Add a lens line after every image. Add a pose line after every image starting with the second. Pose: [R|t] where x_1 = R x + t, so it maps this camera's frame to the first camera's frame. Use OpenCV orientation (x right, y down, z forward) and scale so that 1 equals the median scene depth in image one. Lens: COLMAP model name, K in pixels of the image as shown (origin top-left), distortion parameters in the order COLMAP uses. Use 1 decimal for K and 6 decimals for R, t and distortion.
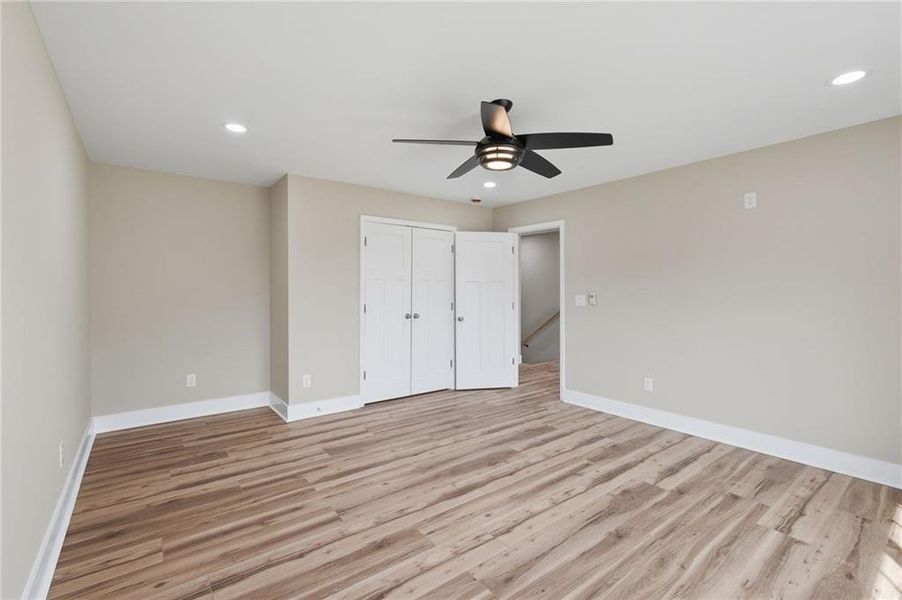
lens RADIAL K [[408.1, 0, 450.6], [0, 408.1, 295.9], [0, 0, 1]] dist [-0.009312, 0.001068]
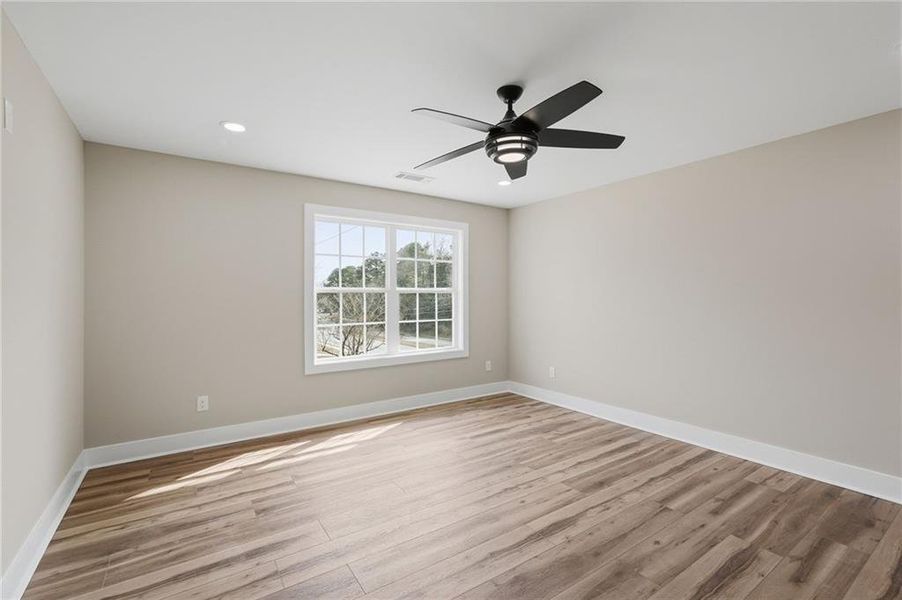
lens RADIAL K [[403.1, 0, 451.4], [0, 403.1, 296.6], [0, 0, 1]] dist [-0.008963, 0.001328]
pose [[-0.998322, -0.001852, 0.057875, 0.215677], [-0.001376, 0.999965, 0.008268, -0.017609], [-0.057888, 0.008175, -0.998290, 2.025186]]
